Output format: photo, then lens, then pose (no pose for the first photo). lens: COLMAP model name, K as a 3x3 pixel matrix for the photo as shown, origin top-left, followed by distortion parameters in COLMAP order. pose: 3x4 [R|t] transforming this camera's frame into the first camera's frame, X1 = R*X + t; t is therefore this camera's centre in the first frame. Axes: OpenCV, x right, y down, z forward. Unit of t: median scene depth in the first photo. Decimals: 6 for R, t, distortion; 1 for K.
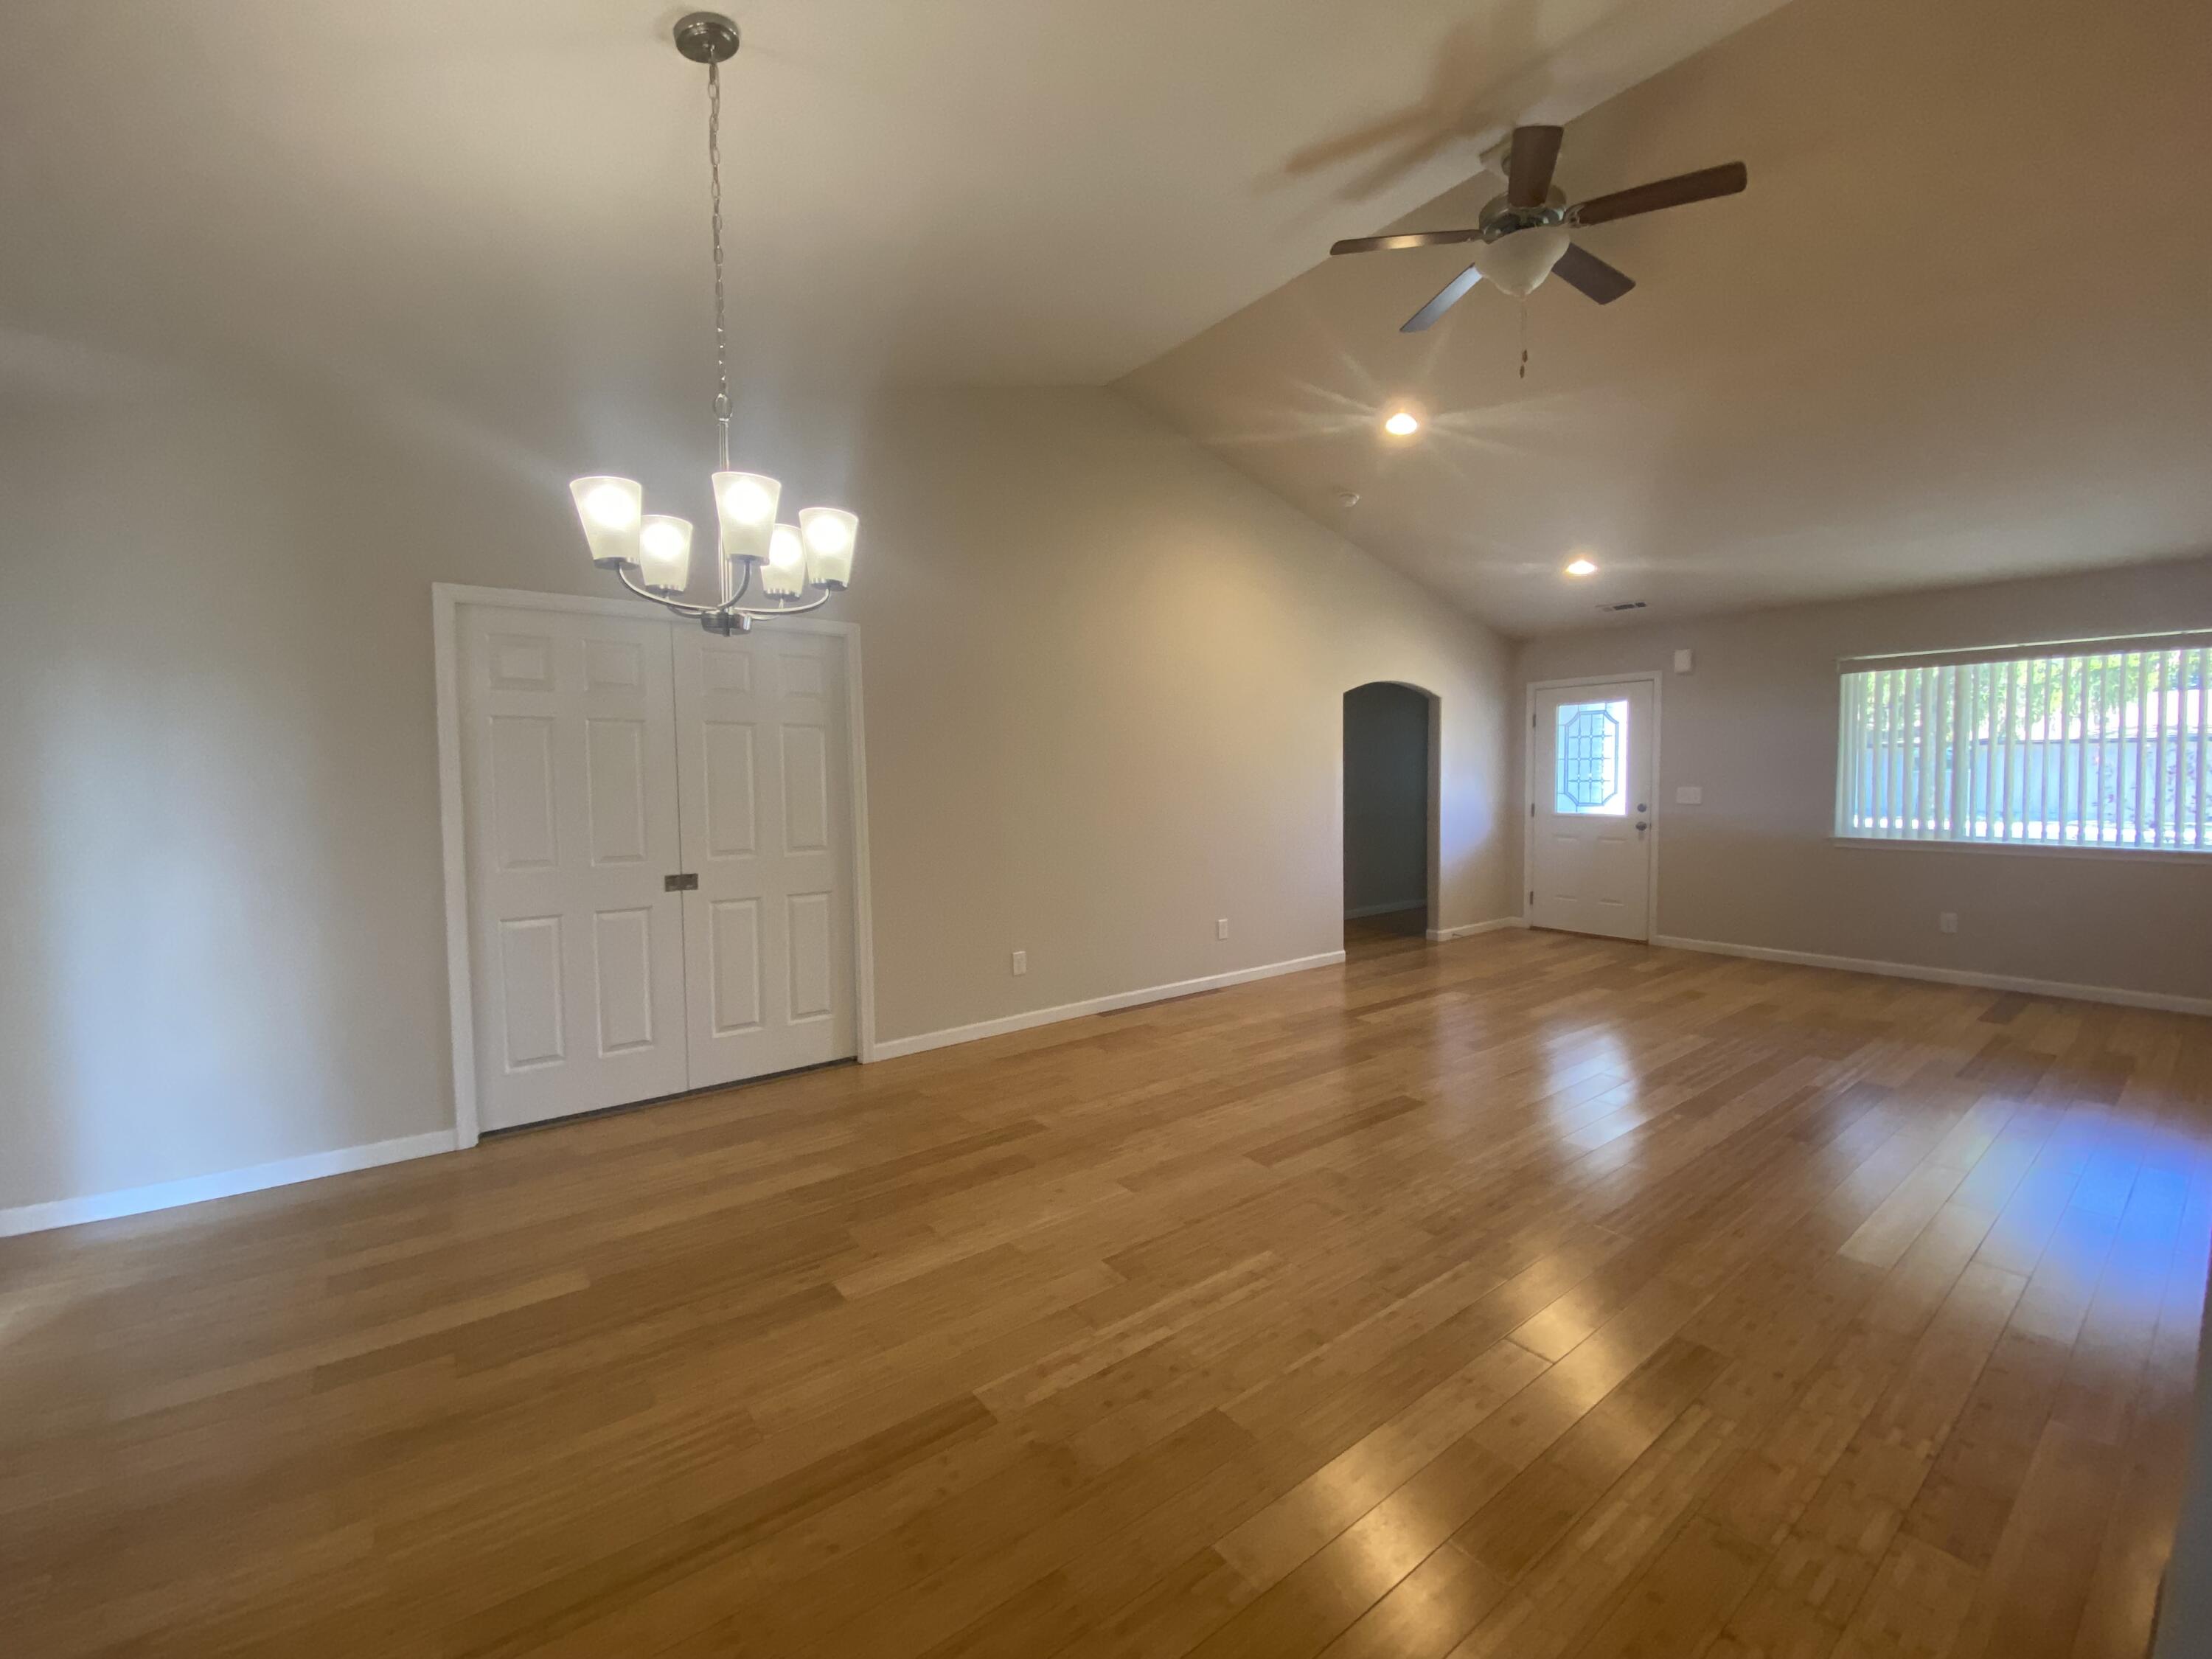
lens RADIAL K [[885.4, 0, 1111.3], [0, 885.4, 781.3], [0, 0, 1]] dist [0.011468, -0.012547]
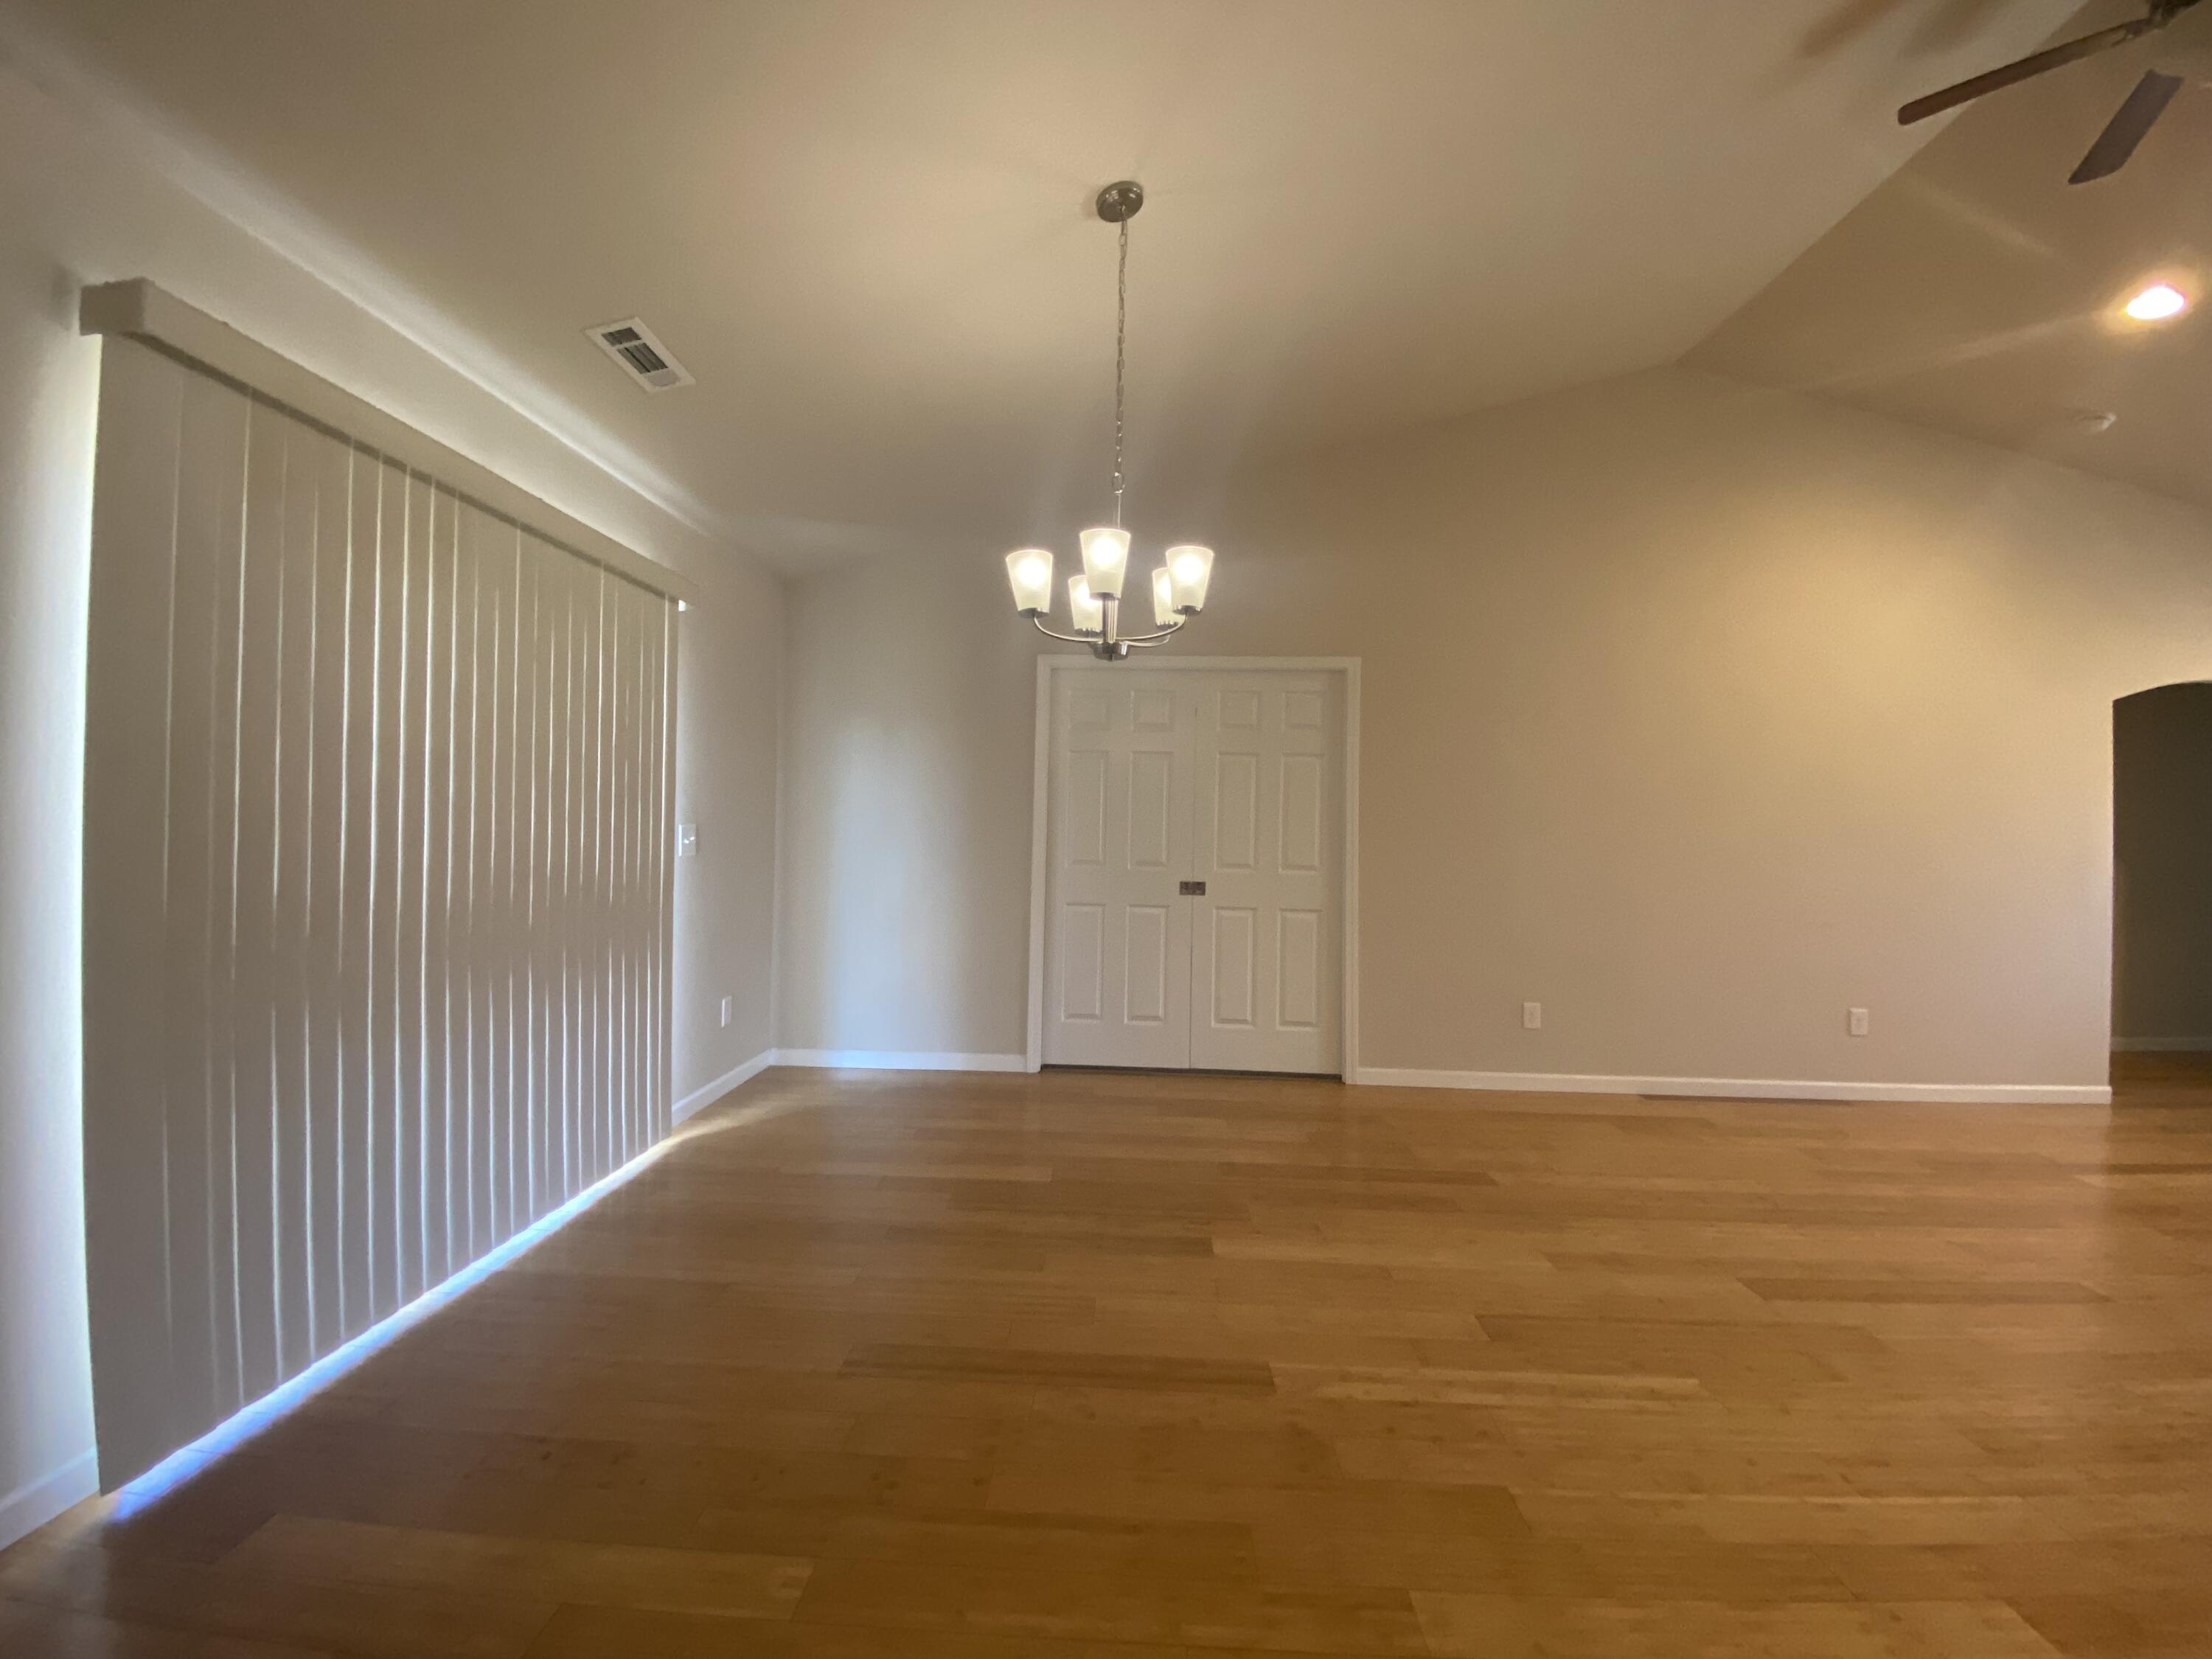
lens RADIAL K [[885.4, 0, 1128.4], [0, 885.4, 780.2], [0, 0, 1]] dist [0.011468, -0.012547]
pose [[0.788175, -0.003640, -0.615441, 0.247382], [-0.034049, 0.998193, -0.049510, 0.045792], [0.614509, 0.059978, 0.786626, 0.029493]]
